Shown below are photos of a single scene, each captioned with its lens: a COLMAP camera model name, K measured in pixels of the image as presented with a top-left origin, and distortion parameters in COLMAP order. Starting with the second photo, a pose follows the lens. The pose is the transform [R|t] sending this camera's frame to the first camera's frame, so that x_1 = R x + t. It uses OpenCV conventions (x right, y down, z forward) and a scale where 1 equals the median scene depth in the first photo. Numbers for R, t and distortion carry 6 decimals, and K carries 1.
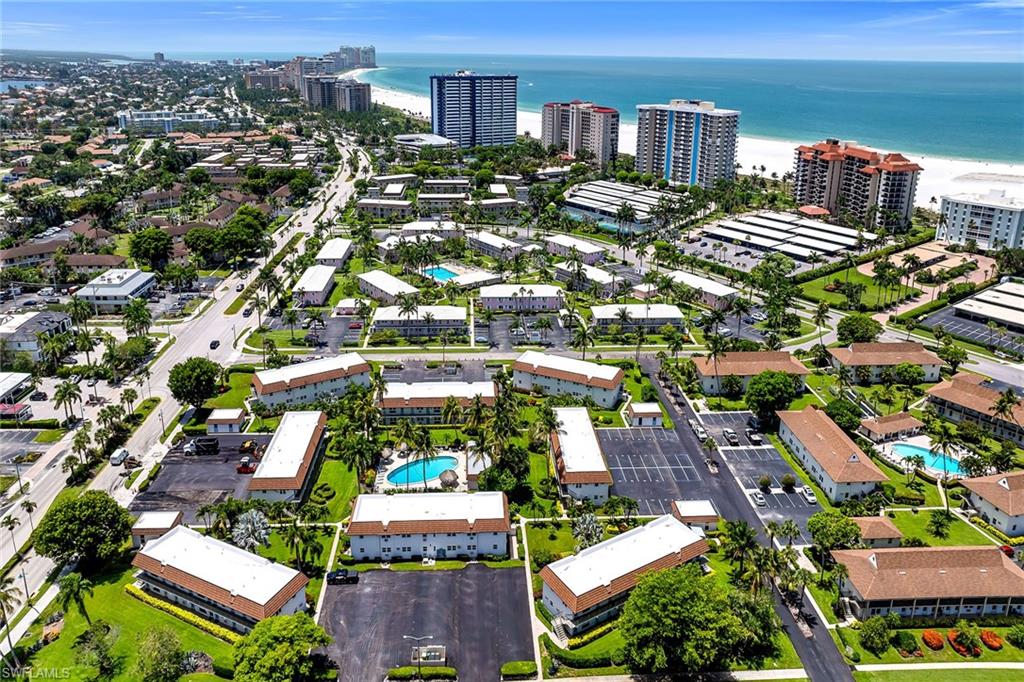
lens RADIAL K [[722.2, 0, 509.5], [0, 722.2, 266.7], [0, 0, 1]] dist [-0.022751, 0.009467]
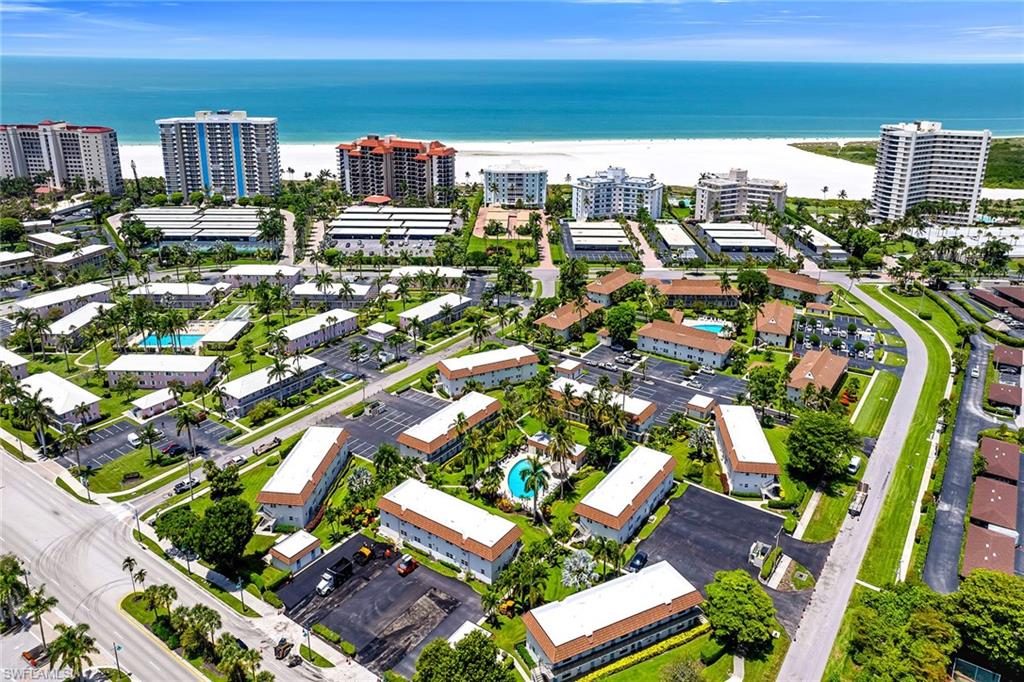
lens RADIAL K [[722.2, 0, 509.5], [0, 722.2, 266.7], [0, 0, 1]] dist [-0.022751, 0.009467]
pose [[0.619835, -0.230372, 0.750155, -0.396314], [0.228669, 0.967476, 0.108168, -0.062301], [-0.750676, 0.104491, 0.652355, 0.142339]]
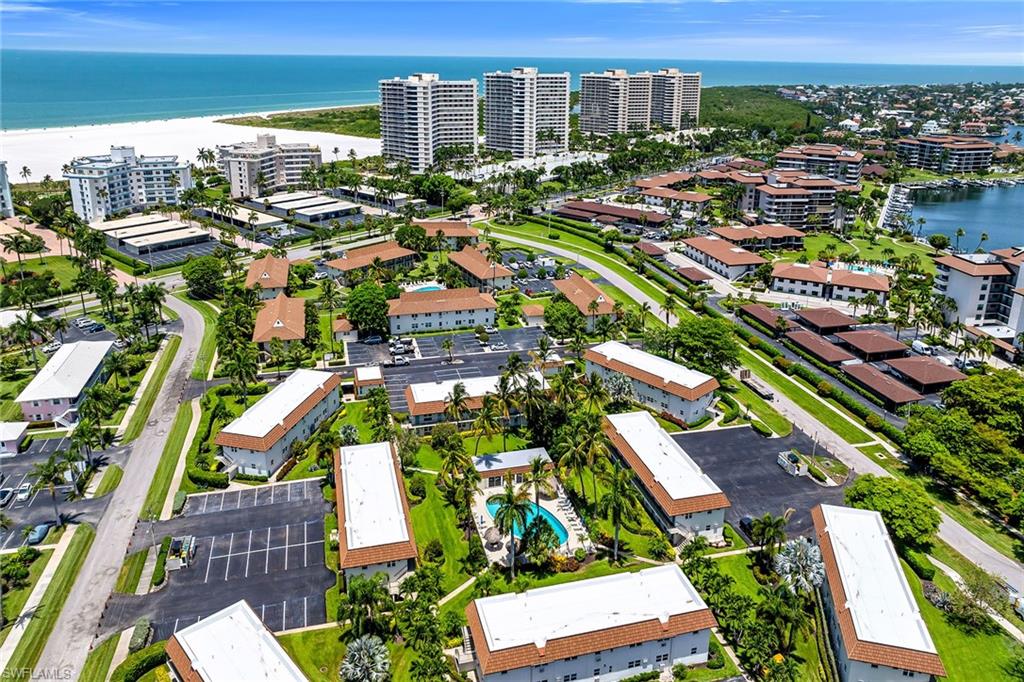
lens RADIAL K [[721.9, 0, 509.3], [0, 721.9, 274.6], [0, 0, 1]] dist [-0.036567, 0.027003]
pose [[-0.199300, -0.303836, 0.931645, -0.336928], [0.265202, 0.898517, 0.349765, -0.094042], [-0.943370, 0.316782, -0.098497, 0.471952]]
